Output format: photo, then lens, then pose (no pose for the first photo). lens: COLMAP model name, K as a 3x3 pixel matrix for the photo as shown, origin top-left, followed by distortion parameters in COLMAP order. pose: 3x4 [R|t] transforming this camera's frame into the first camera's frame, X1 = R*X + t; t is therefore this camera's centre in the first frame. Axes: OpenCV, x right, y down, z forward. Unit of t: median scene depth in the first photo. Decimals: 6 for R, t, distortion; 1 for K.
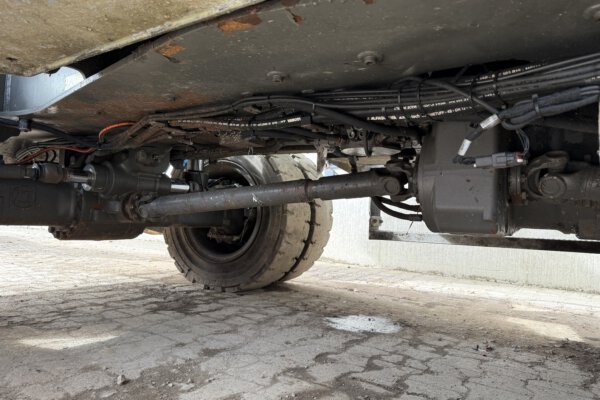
lens RADIAL K [[428.1, 0, 300.0], [0, 428.1, 200.0], [0, 0, 1]] dist [0.154547, -0.211293]
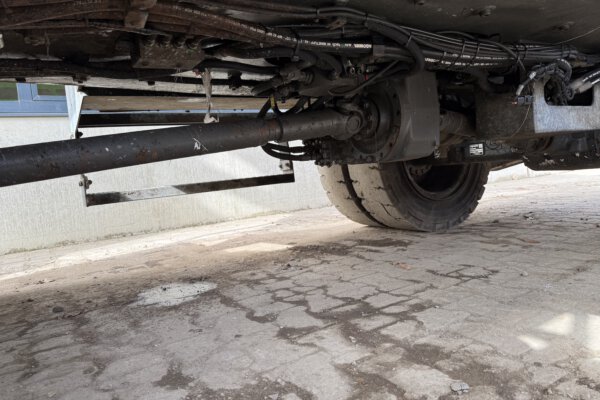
lens RADIAL K [[428.1, 0, 300.0], [0, 428.1, 200.0], [0, 0, 1]] dist [0.154547, -0.211293]
pose [[0.375460, -0.142223, 0.915862, -0.602012], [0.064576, 0.989769, 0.127227, 0.006265], [-0.924586, 0.011374, 0.380802, 0.488562]]
